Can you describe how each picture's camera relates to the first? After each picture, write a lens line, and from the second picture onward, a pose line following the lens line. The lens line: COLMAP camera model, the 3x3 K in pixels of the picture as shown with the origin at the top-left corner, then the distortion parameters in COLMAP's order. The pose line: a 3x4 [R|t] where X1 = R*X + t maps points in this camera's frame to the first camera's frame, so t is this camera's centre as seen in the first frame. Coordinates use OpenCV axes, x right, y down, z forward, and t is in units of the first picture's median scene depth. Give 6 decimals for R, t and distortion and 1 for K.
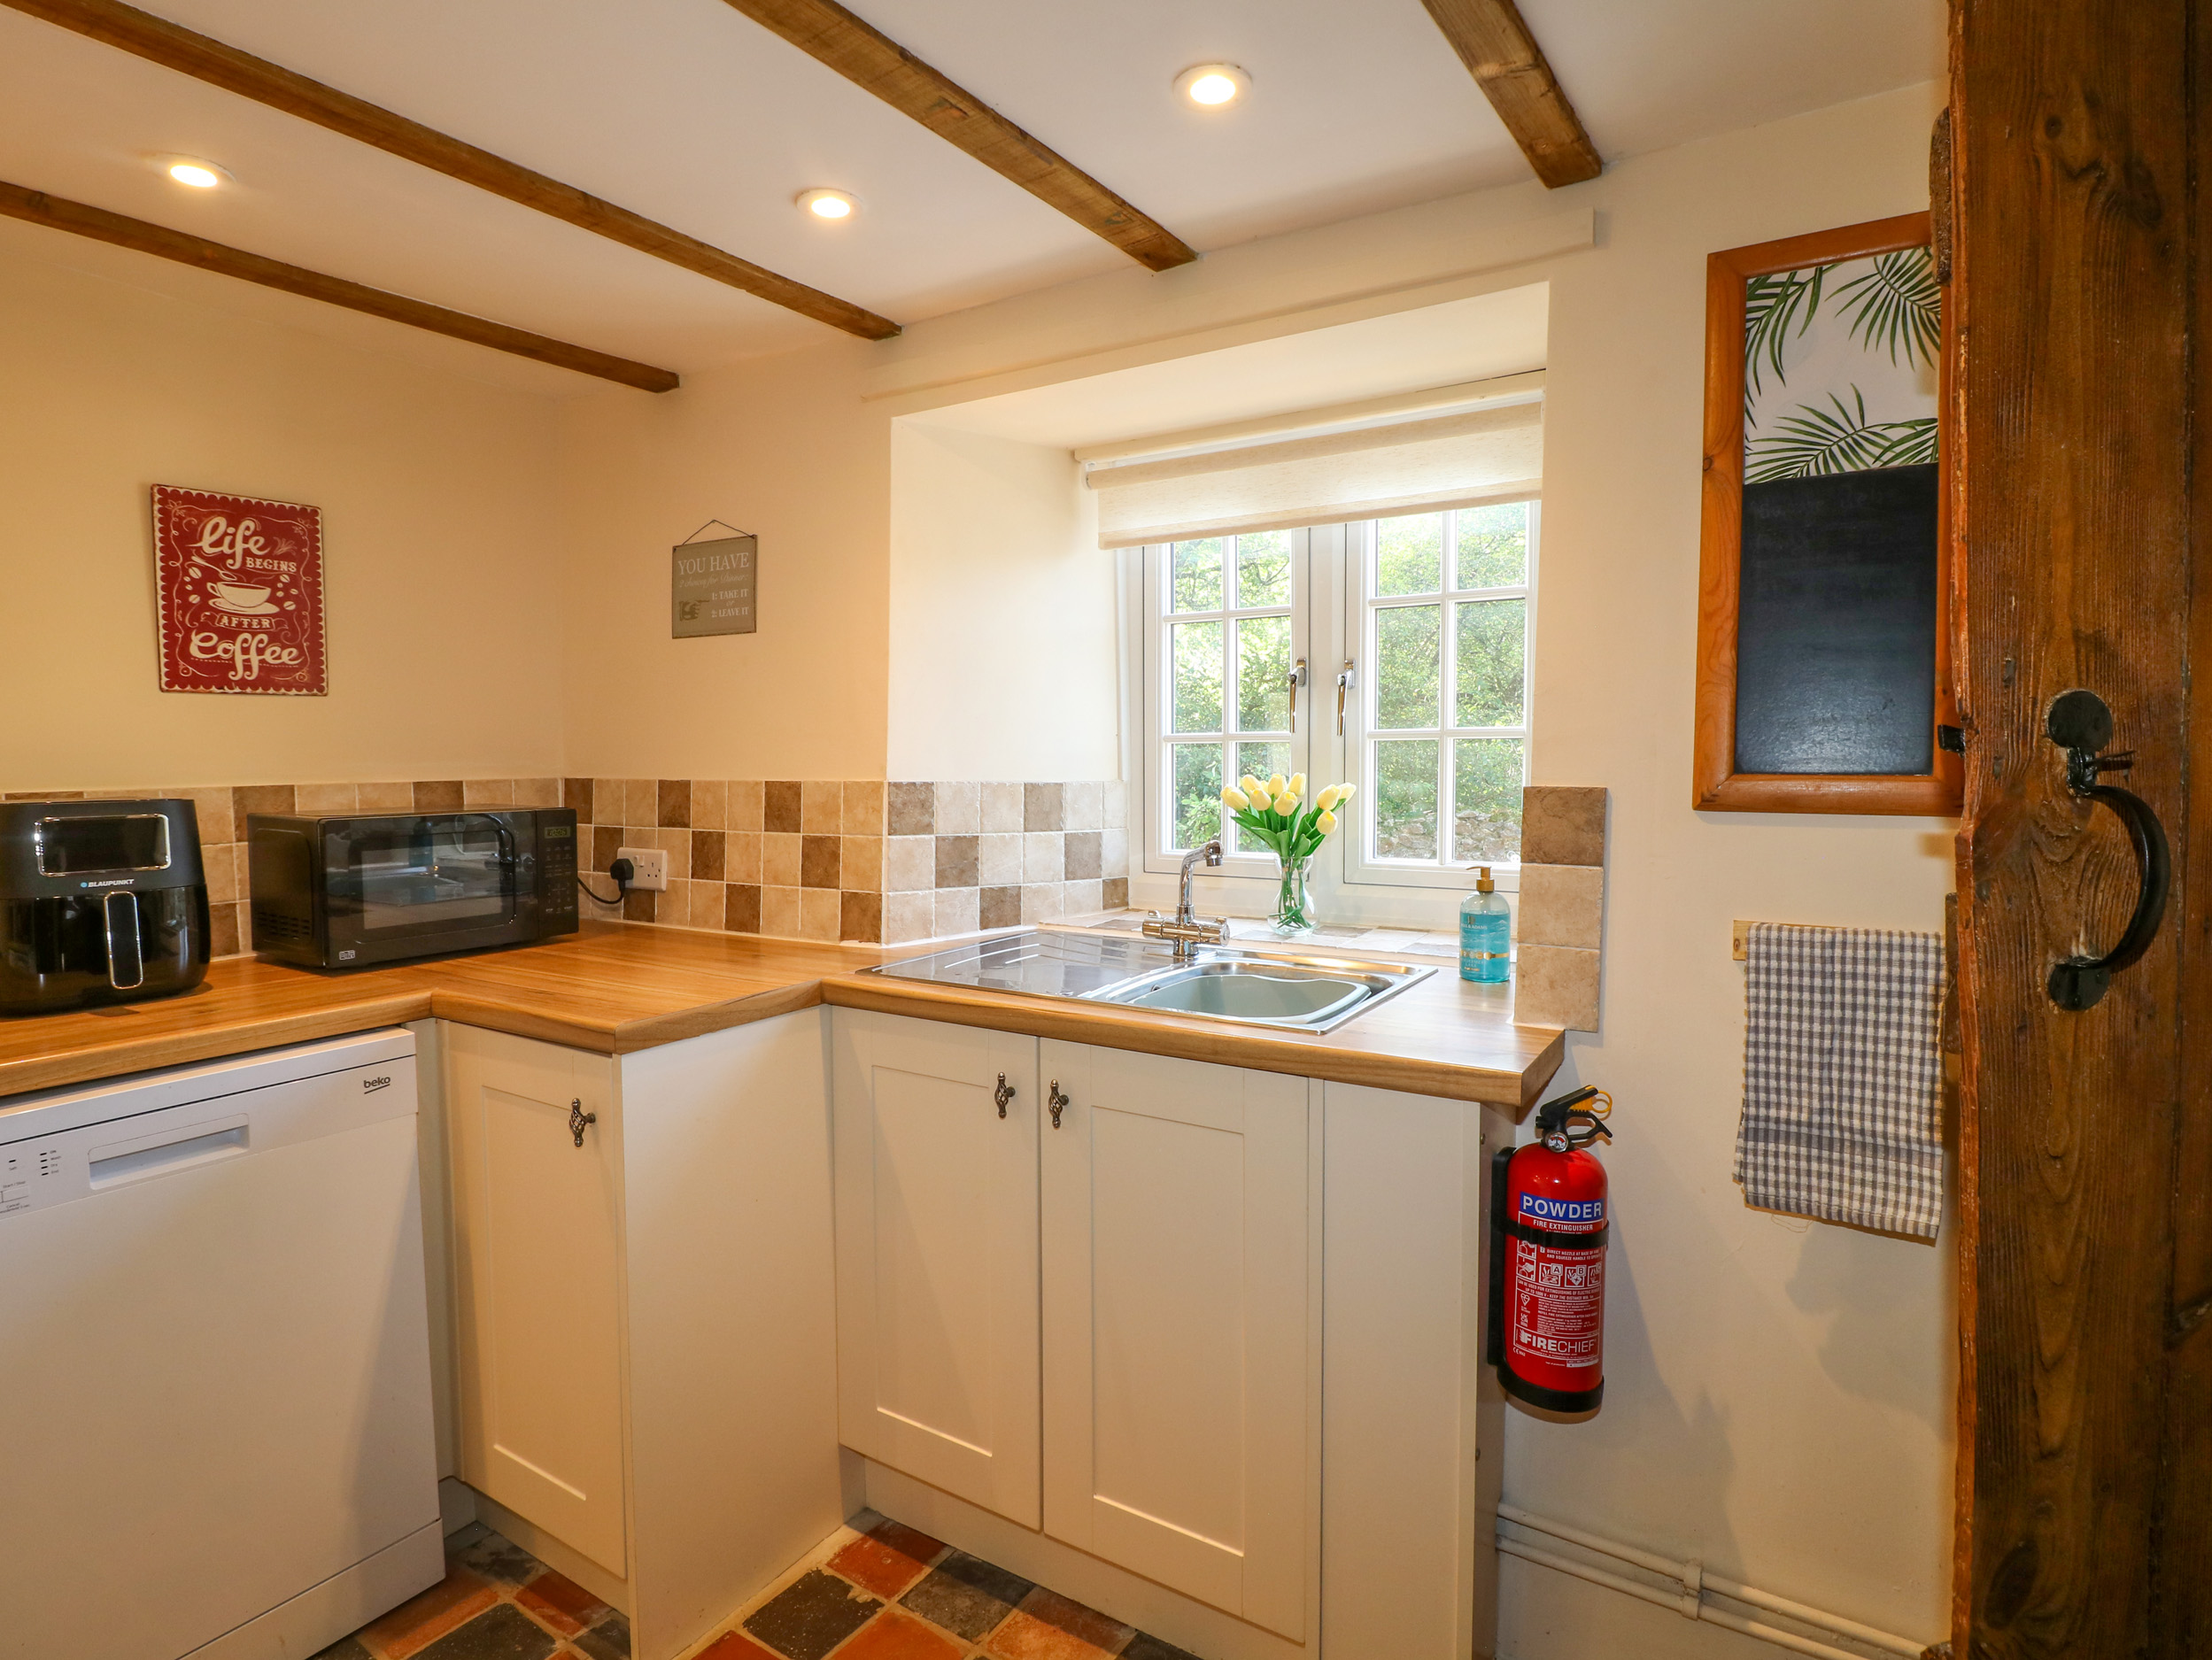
lens RADIAL K [[1177.9, 0, 1104.2], [0, 1177.9, 814.6], [0, 0, 1]] dist [0.011001, -0.005986]
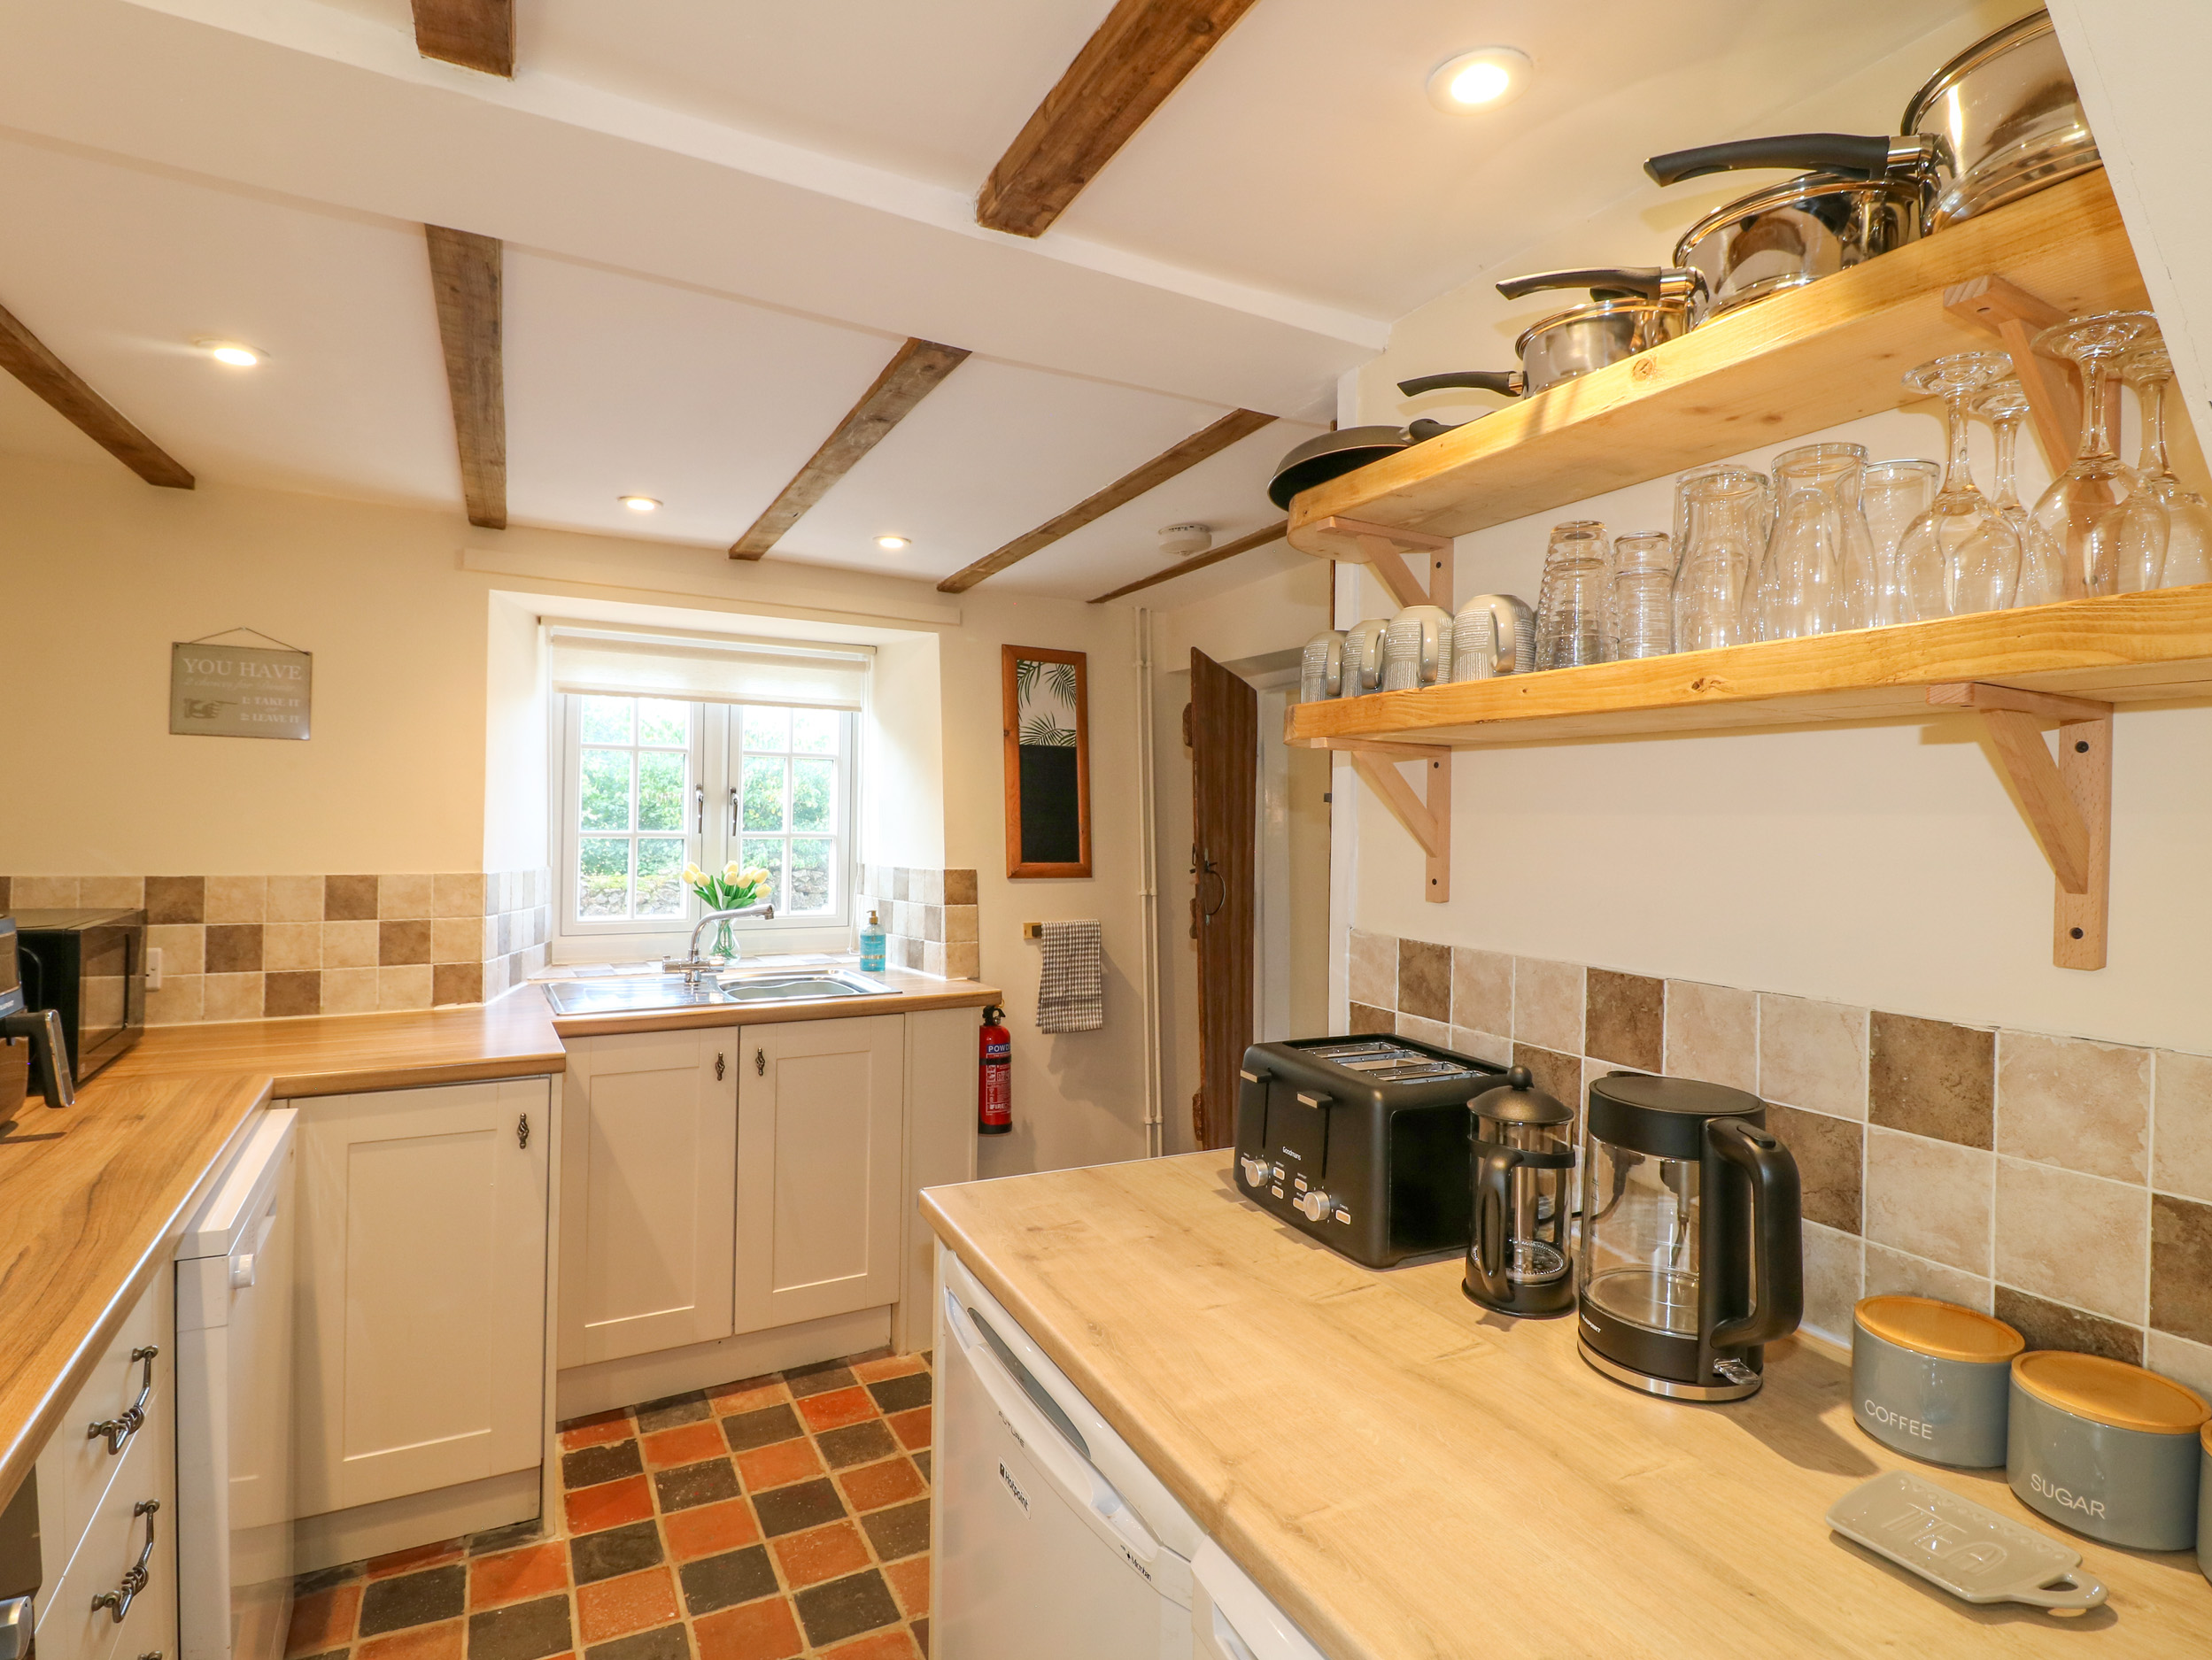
lens RADIAL K [[1177.9, 0, 1112.5], [0, 1177.9, 828.0], [0, 0, 1]] dist [0.011001, -0.005986]
pose [[0.453386, 0.007553, 0.891282, -0.982453], [0.026766, 0.999398, -0.022084, -0.029623], [-0.890912, 0.033869, 0.452910, -0.170182]]
